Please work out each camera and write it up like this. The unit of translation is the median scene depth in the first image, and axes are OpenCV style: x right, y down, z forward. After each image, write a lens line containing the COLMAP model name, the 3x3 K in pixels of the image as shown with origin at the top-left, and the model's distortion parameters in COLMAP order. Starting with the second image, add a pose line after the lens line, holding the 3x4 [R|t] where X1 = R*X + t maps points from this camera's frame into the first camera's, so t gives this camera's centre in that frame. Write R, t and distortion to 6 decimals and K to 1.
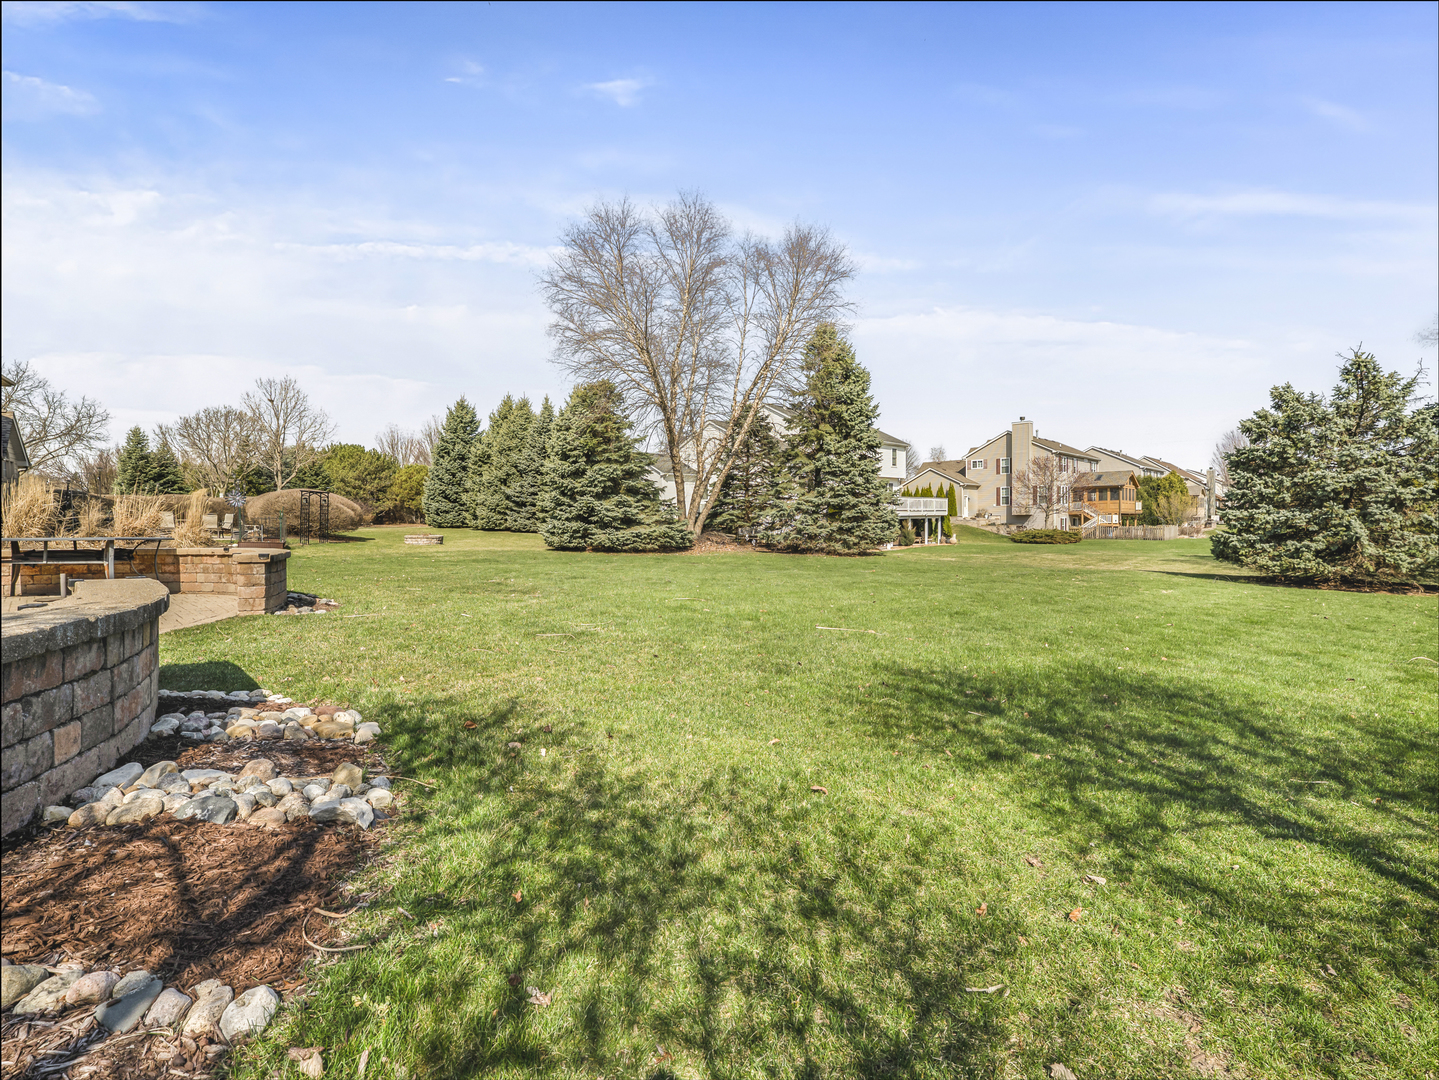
lens RADIAL K [[684.7, 0, 720.9], [0, 684.7, 539.7], [0, 0, 1]] dist [-0.011068, 0.000111]
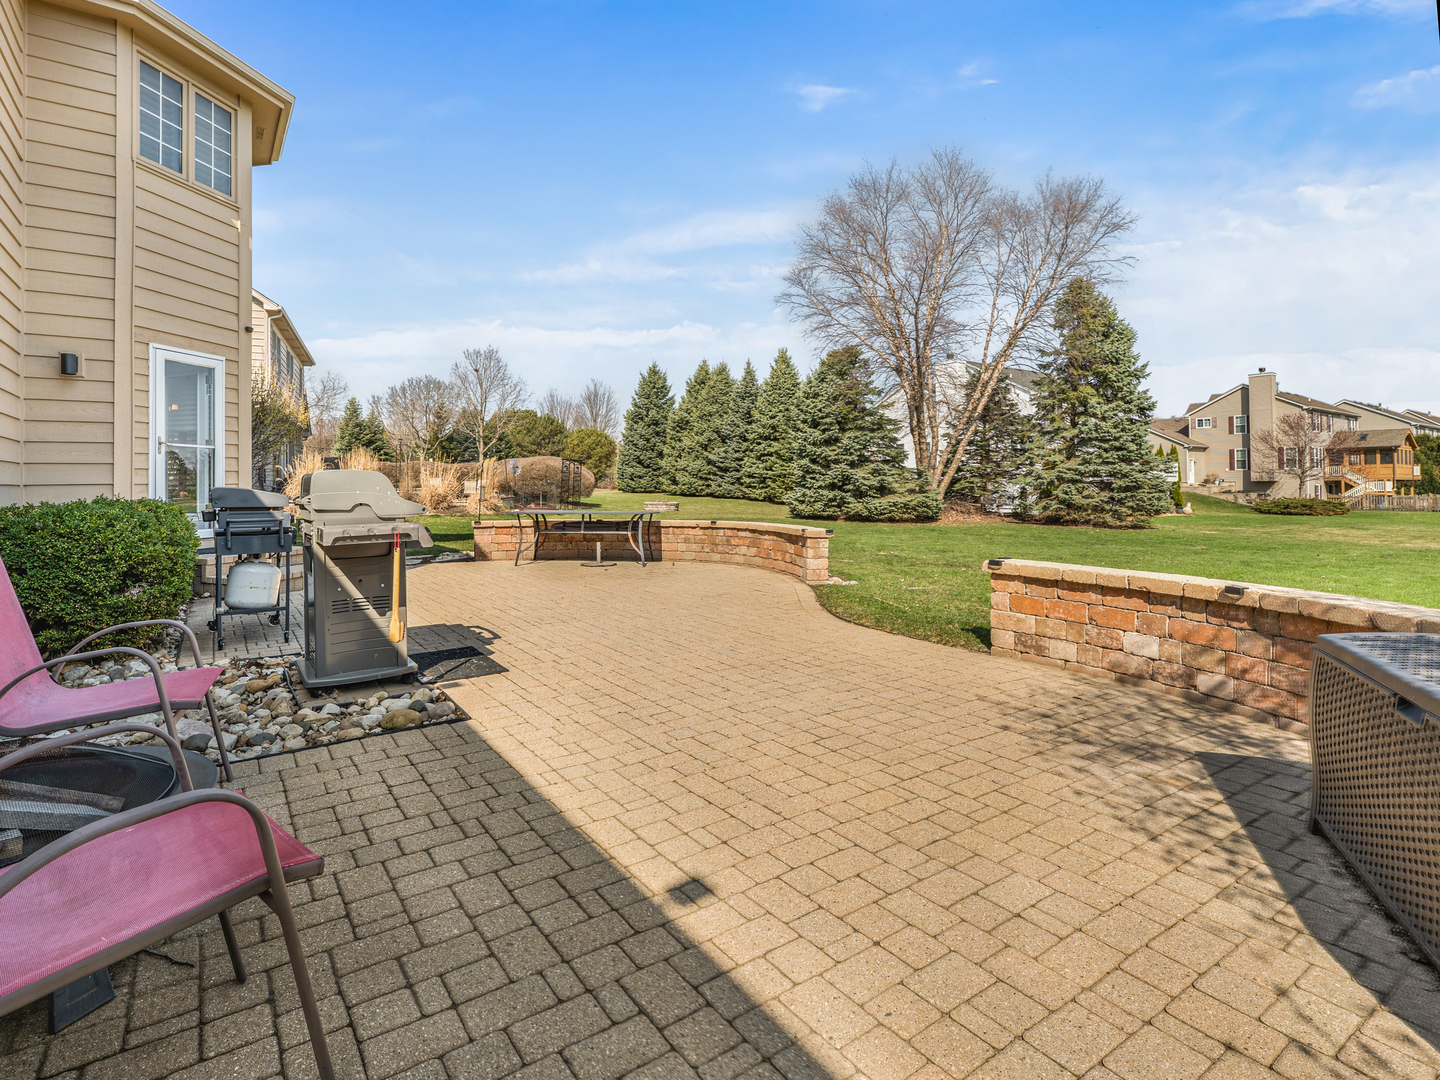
lens RADIAL K [[731.4, 0, 686.7], [0, 731.4, 481.7], [0, 0, 1]] dist [-0.000960, -0.000623]
pose [[0.984168, 0.004072, -0.177192, -0.177085], [-0.009000, 0.999594, -0.027017, -0.006218], [0.177010, 0.028184, 0.983805, -0.060191]]
